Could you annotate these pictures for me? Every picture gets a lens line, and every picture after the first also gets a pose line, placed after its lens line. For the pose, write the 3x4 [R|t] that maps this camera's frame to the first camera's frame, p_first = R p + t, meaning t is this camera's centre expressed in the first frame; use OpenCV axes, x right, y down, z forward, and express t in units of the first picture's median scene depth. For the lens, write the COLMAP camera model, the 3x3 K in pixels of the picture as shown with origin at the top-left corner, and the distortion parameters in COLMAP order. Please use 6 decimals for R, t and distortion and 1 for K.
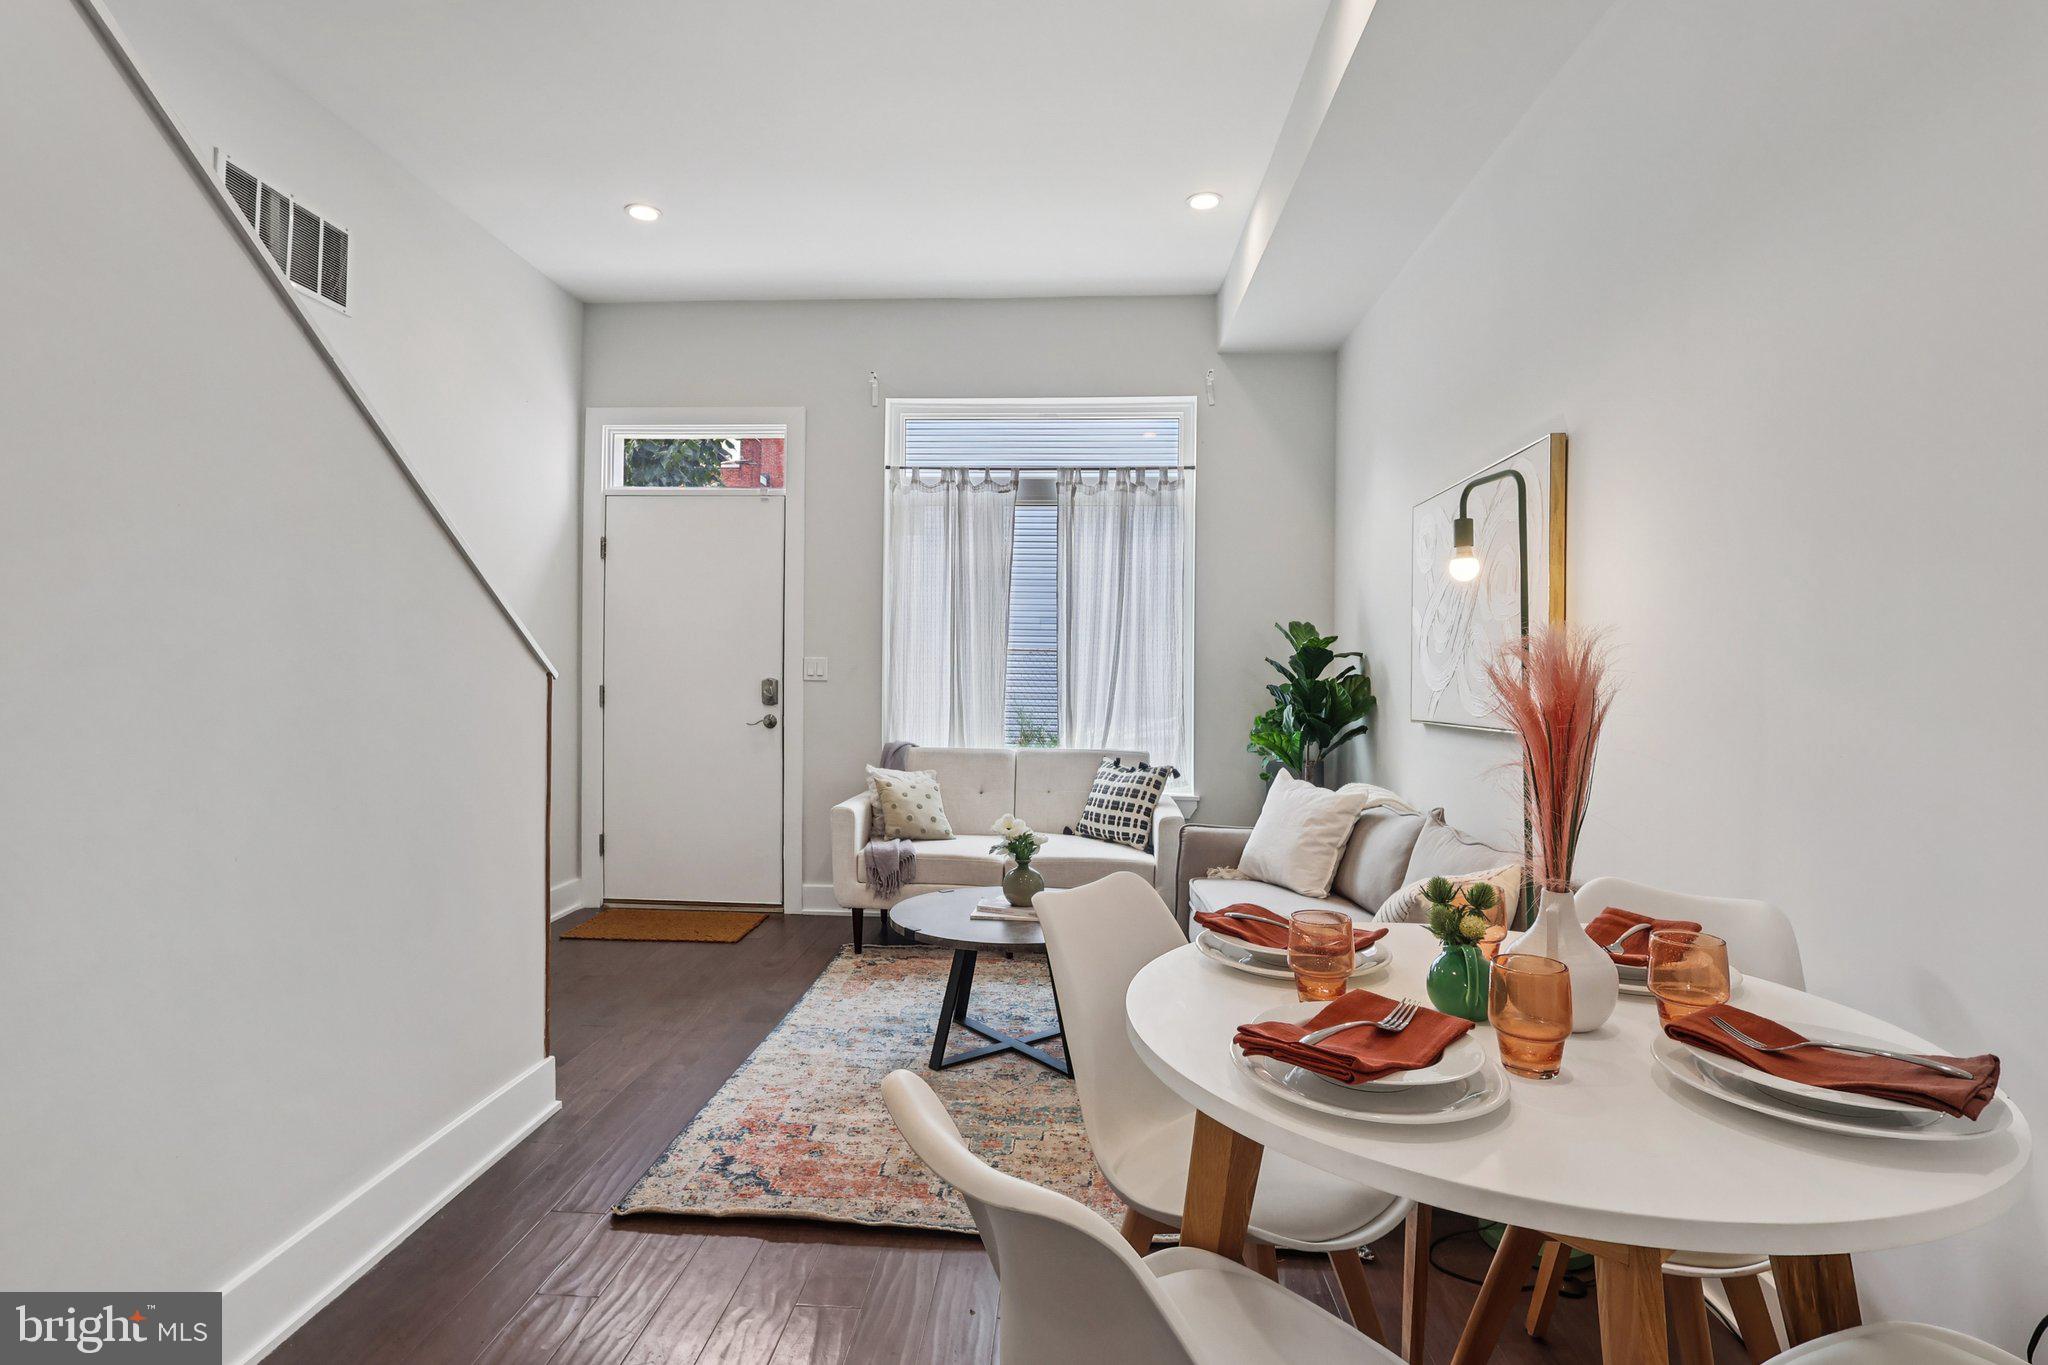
lens RADIAL K [[975.1, 0, 997.6], [0, 975.1, 663.1], [0, 0, 1]] dist [-0.007017, 0.005164]
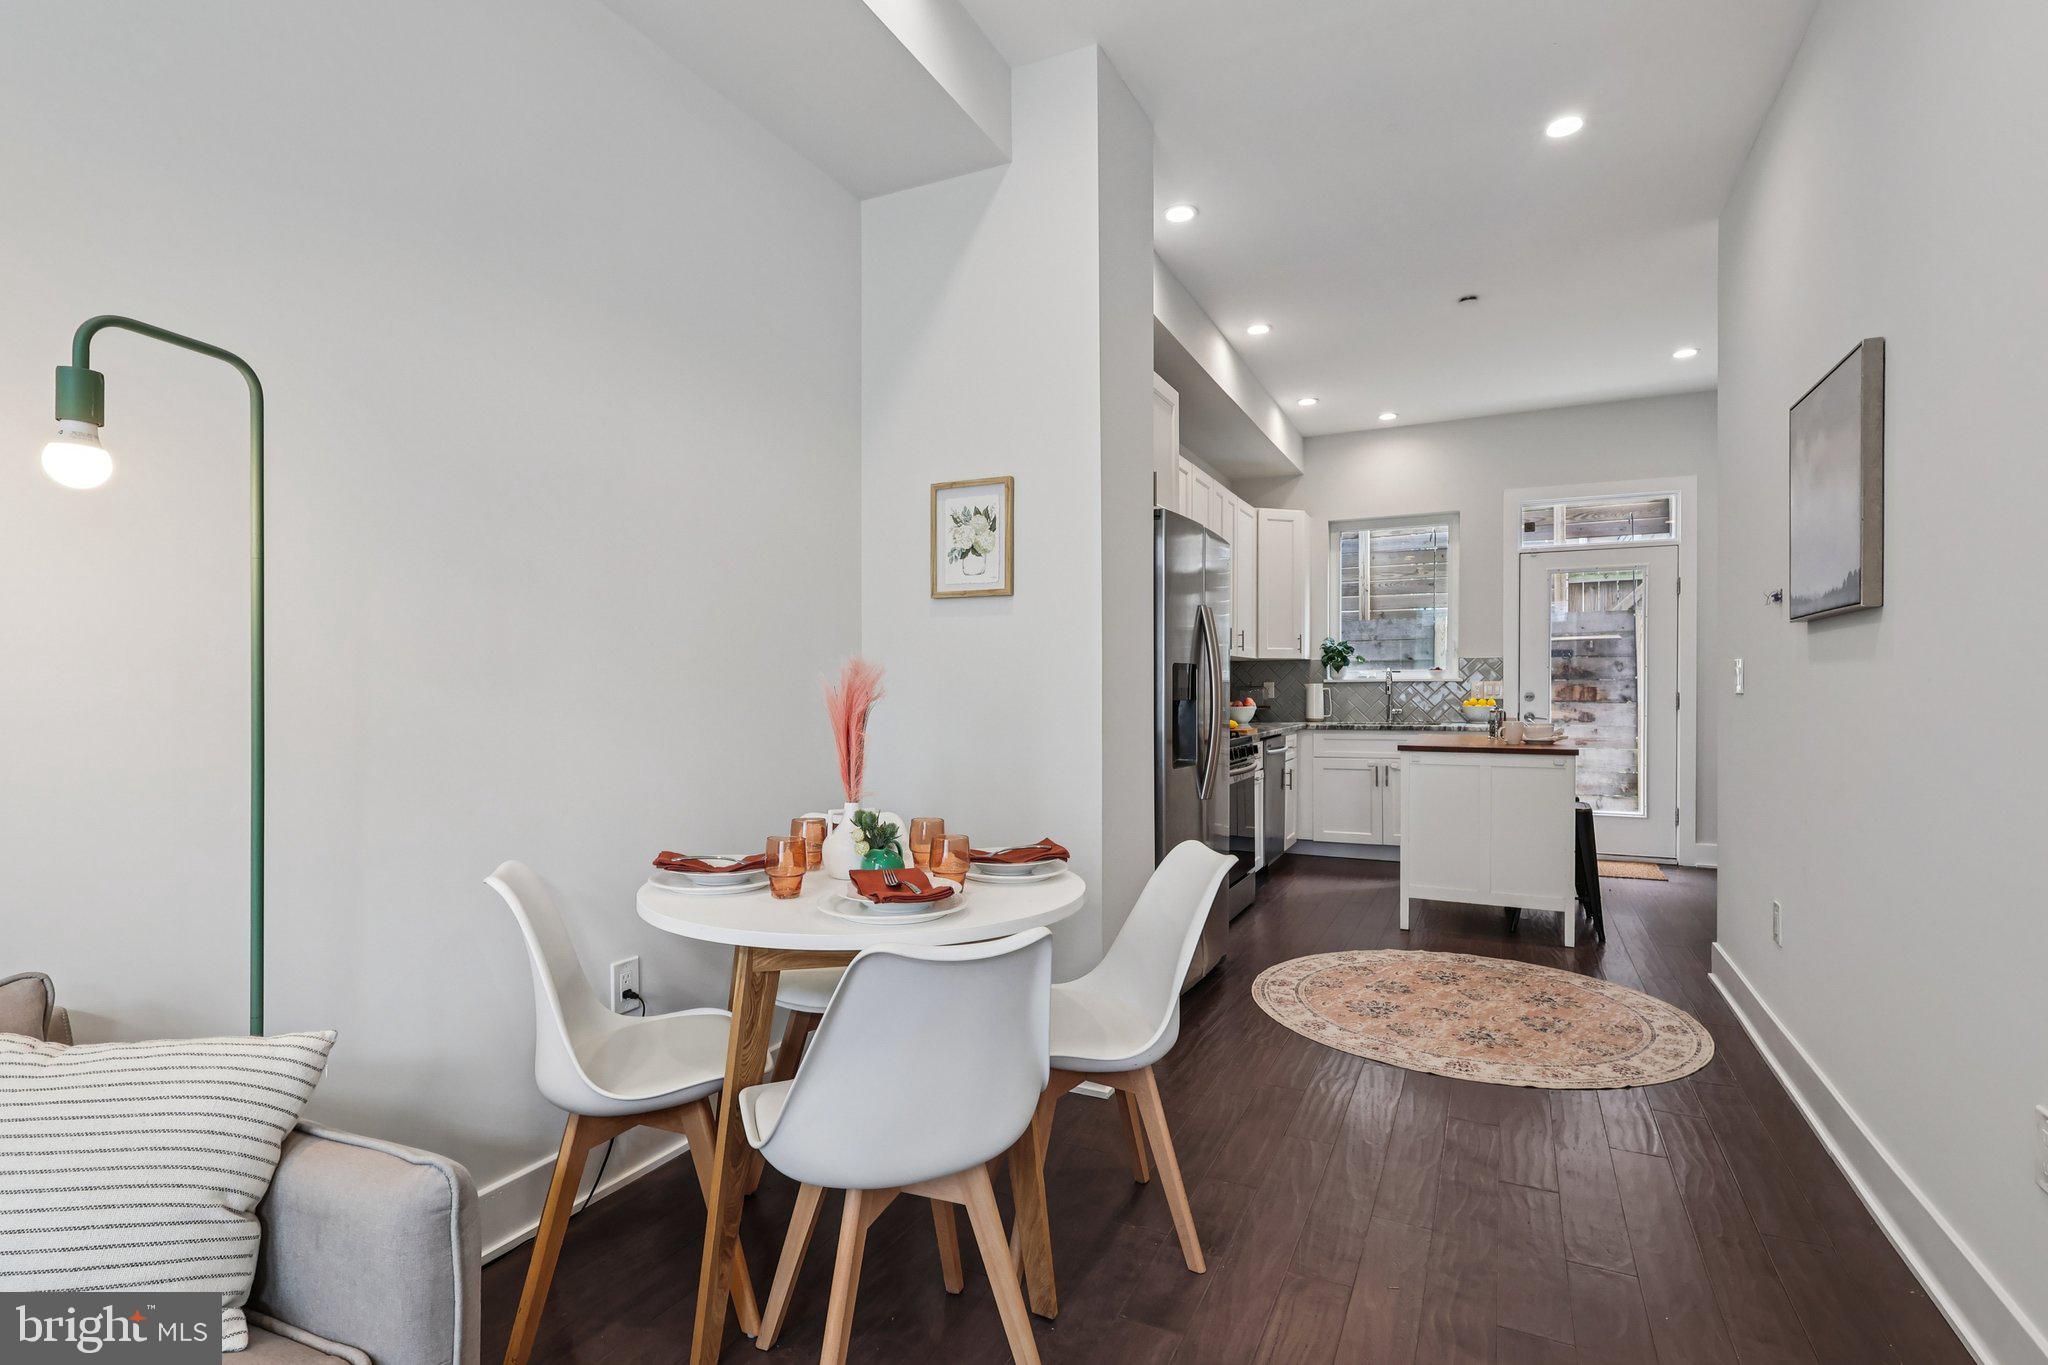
lens RADIAL K [[975.1, 0, 1028.2], [0, 975.1, 696.6], [0, 0, 1]] dist [-0.007017, 0.005164]
pose [[-0.932700, -0.011331, 0.360474, -0.099181], [-0.012493, 0.999922, -0.000892, 0.011101], [-0.360436, -0.005335, -0.932769, 0.685900]]
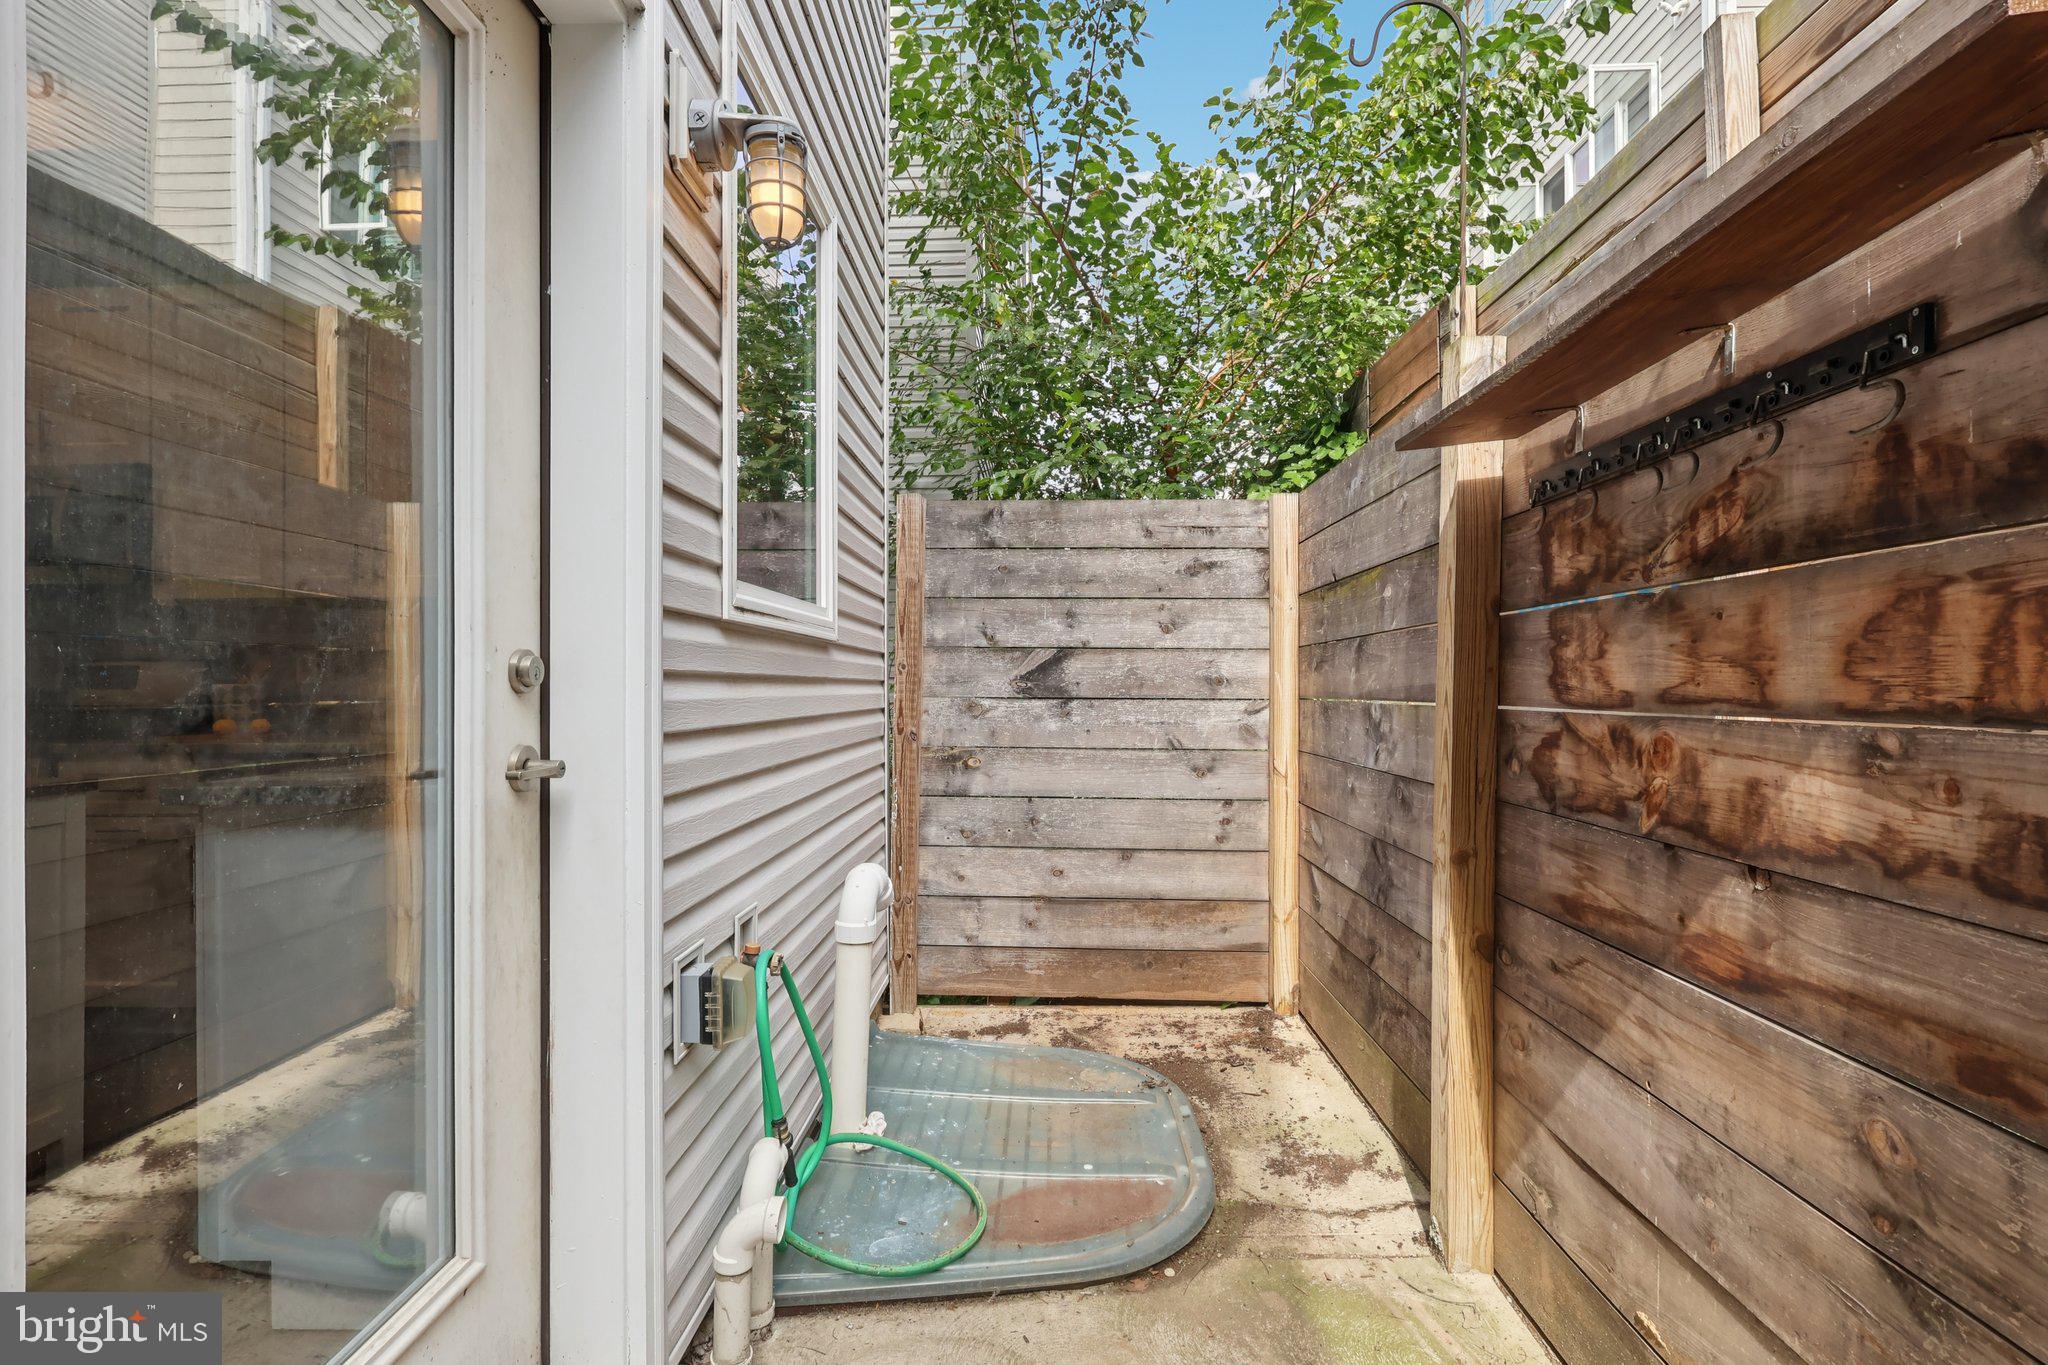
lens RADIAL K [[975.1, 0, 1030.5], [0, 975.1, 679.7], [0, 0, 1]] dist [-0.007017, 0.005164]
pose [[-0.064200, -0.003985, 0.997929, -0.620112], [-0.017469, 0.999843, 0.002869, 0.000144], [-0.997784, -0.017249, -0.064259, -1.228536]]
